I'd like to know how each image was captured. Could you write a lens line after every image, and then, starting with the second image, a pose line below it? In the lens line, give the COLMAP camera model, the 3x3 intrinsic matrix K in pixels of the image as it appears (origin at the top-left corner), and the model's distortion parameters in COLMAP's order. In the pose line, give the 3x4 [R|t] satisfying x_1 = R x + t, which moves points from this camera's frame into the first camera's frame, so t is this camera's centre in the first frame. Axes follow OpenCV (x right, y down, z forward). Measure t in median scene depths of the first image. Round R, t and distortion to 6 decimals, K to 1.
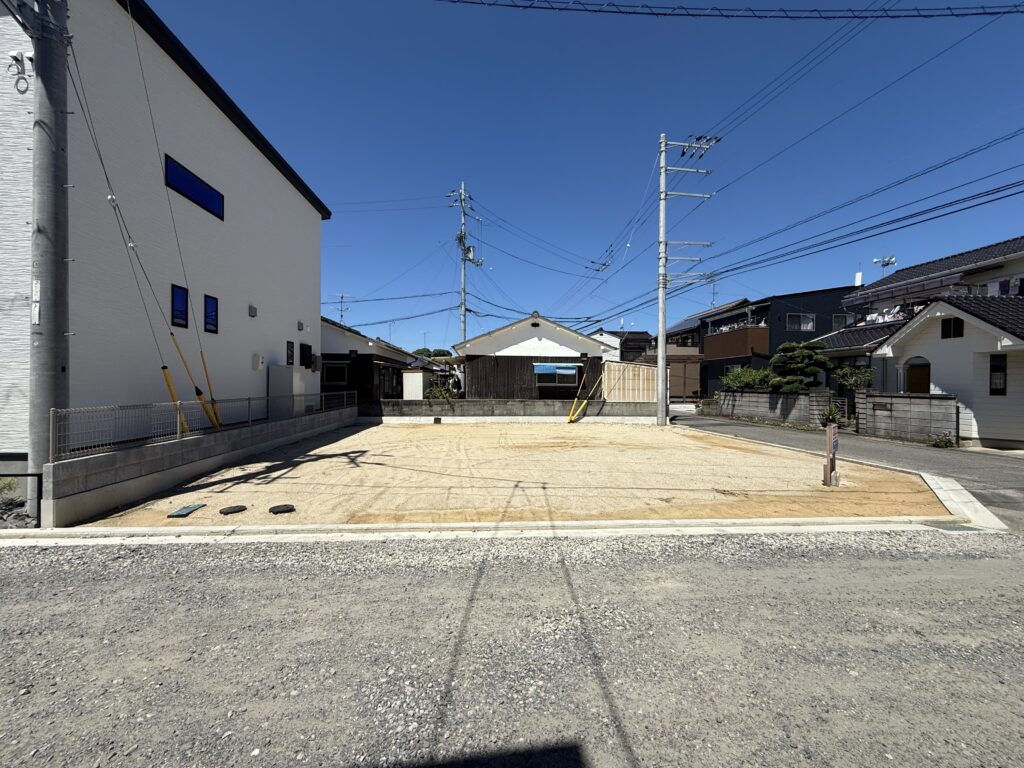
lens RADIAL K [[412.9, 0, 512.8], [0, 412.9, 382.7], [0, 0, 1]] dist [-0.000485, -0.000305]
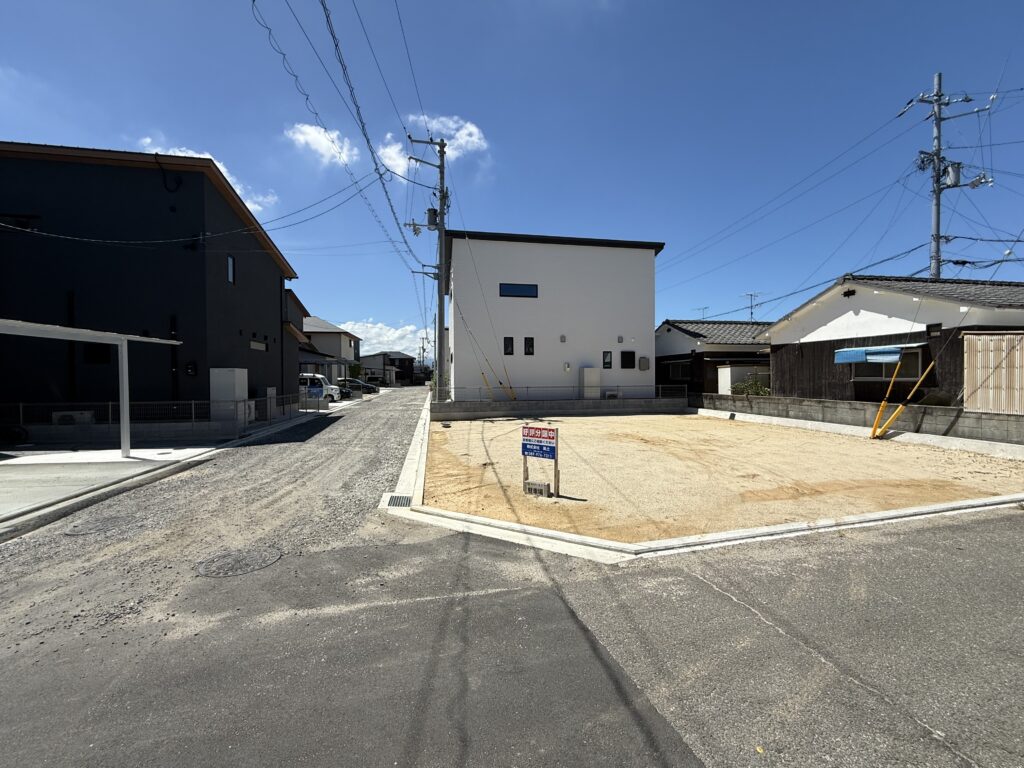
lens RADIAL K [[412.9, 0, 514.4], [0, 412.9, 384.1], [0, 0, 1]] dist [-0.000485, -0.000305]
pose [[0.112178, 0.008989, -0.993648, 0.705959], [0.008421, 0.999915, 0.009997, 0.001648], [0.993652, -0.009489, 0.112092, 0.370657]]
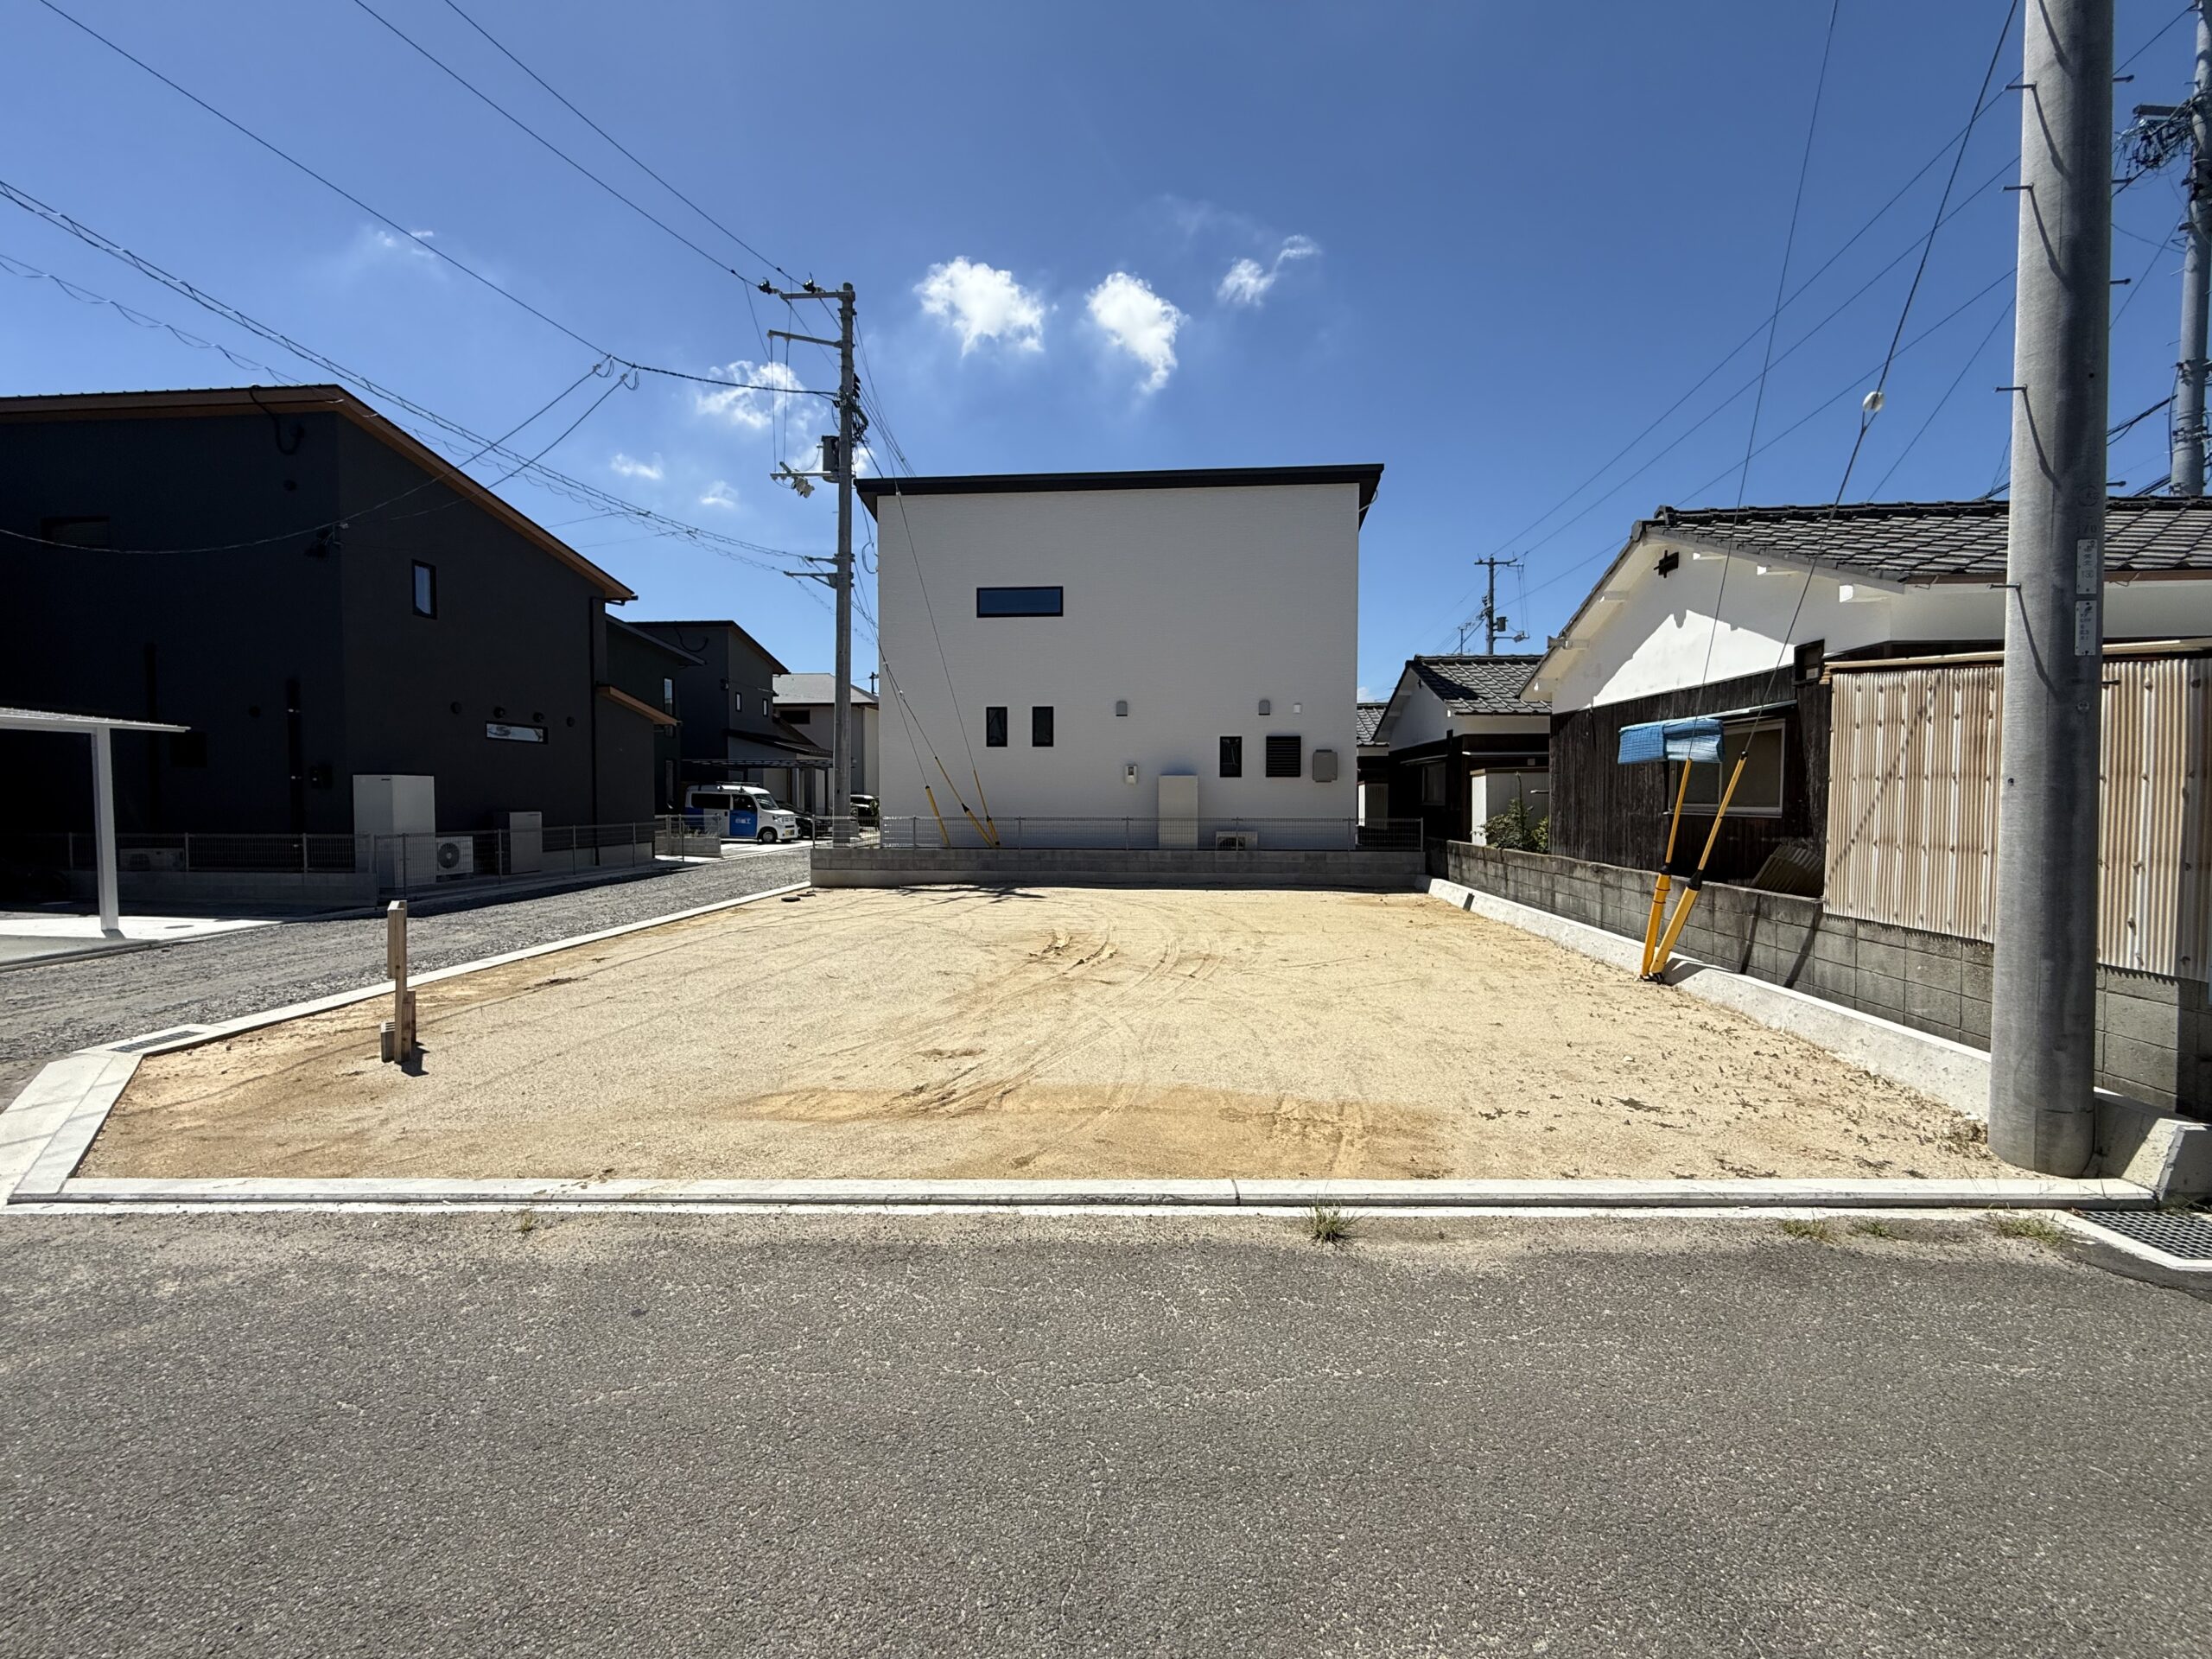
lens RADIAL K [[892.0, 0, 1109.5], [0, 892.0, 831.1], [0, 0, 1]] dist [-0.000485, -0.000305]
pose [[-0.156601, 0.031731, -0.987152, 0.652067], [-0.001420, 0.999476, 0.032352, 0.001544], [0.987661, 0.006468, -0.156474, 0.780899]]
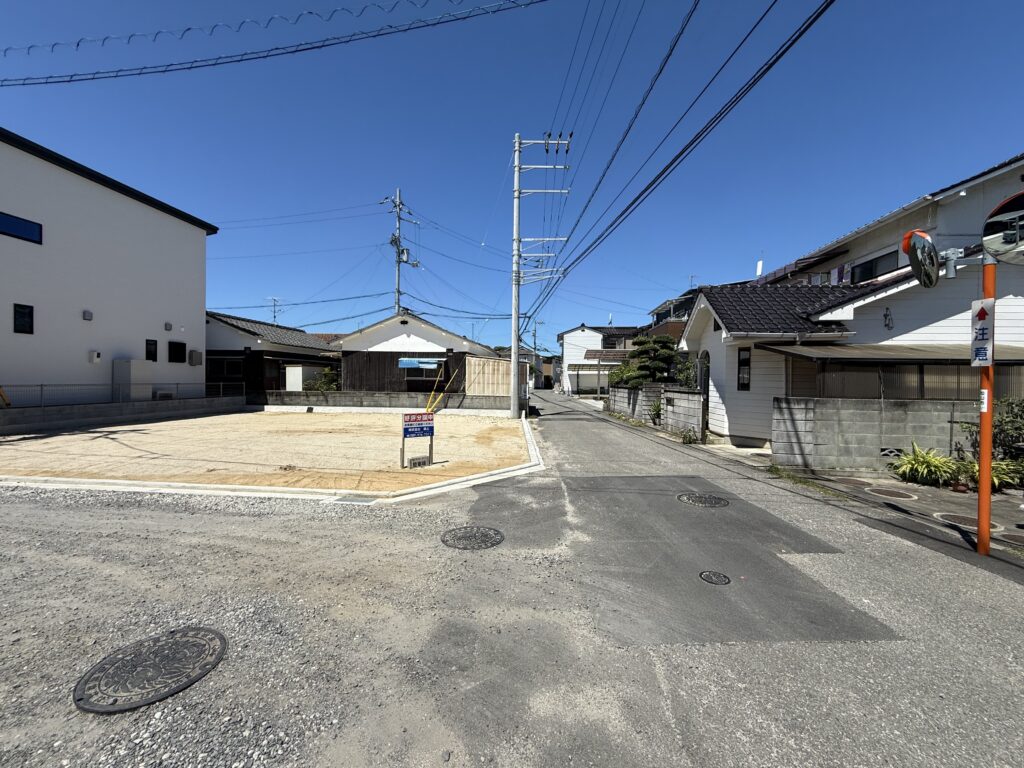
lens RADIAL K [[412.9, 0, 512.7], [0, 412.9, 381.8], [0, 0, 1]] dist [-0.000485, -0.000305]
pose [[0.987711, 0.007858, -0.156093, 0.516072], [-0.007001, 0.999957, 0.006035, 0.005523], [0.156134, -0.004868, 0.987724, -0.013681]]
